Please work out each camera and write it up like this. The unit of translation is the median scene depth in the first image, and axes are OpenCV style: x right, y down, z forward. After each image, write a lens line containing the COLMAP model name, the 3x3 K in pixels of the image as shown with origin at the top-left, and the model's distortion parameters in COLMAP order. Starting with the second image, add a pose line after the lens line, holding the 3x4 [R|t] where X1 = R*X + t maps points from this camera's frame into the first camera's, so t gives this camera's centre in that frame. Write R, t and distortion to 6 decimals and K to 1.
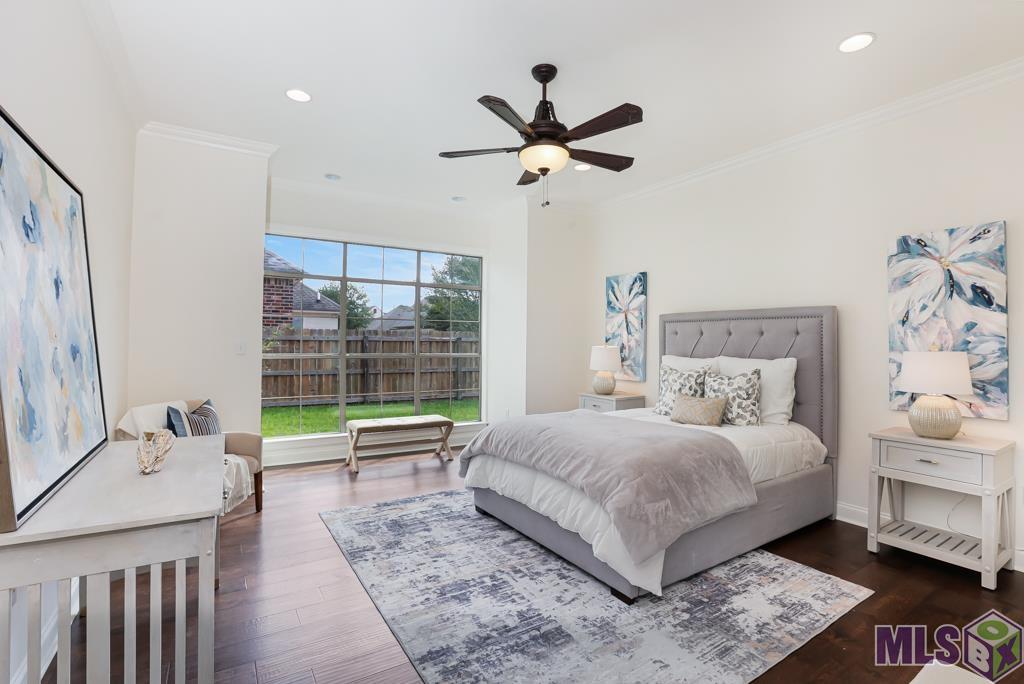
lens RADIAL K [[482.4, 0, 508.8], [0, 482.4, 344.7], [0, 0, 1]] dist [-0.059669, 0.018499]
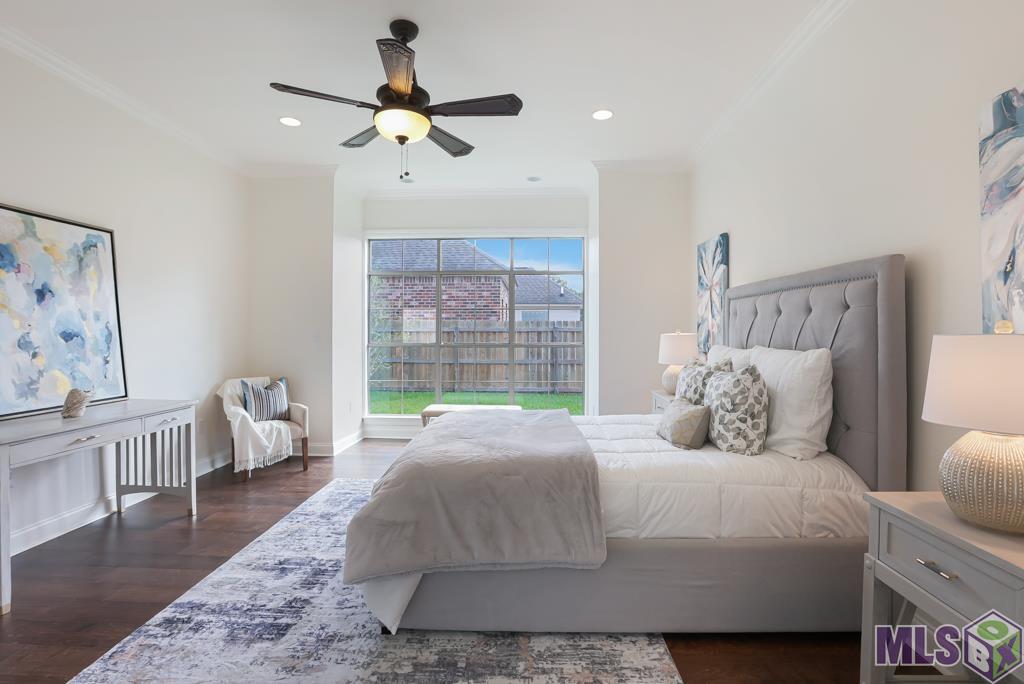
lens RADIAL K [[482.4, 0, 508.8], [0, 482.4, 344.7], [0, 0, 1]] dist [-0.059669, 0.018499]
pose [[0.826085, 0.004273, -0.563529, 0.615938], [0.005783, 0.999854, 0.016059, 0.010968], [0.563515, -0.016525, 0.825940, 0.290634]]
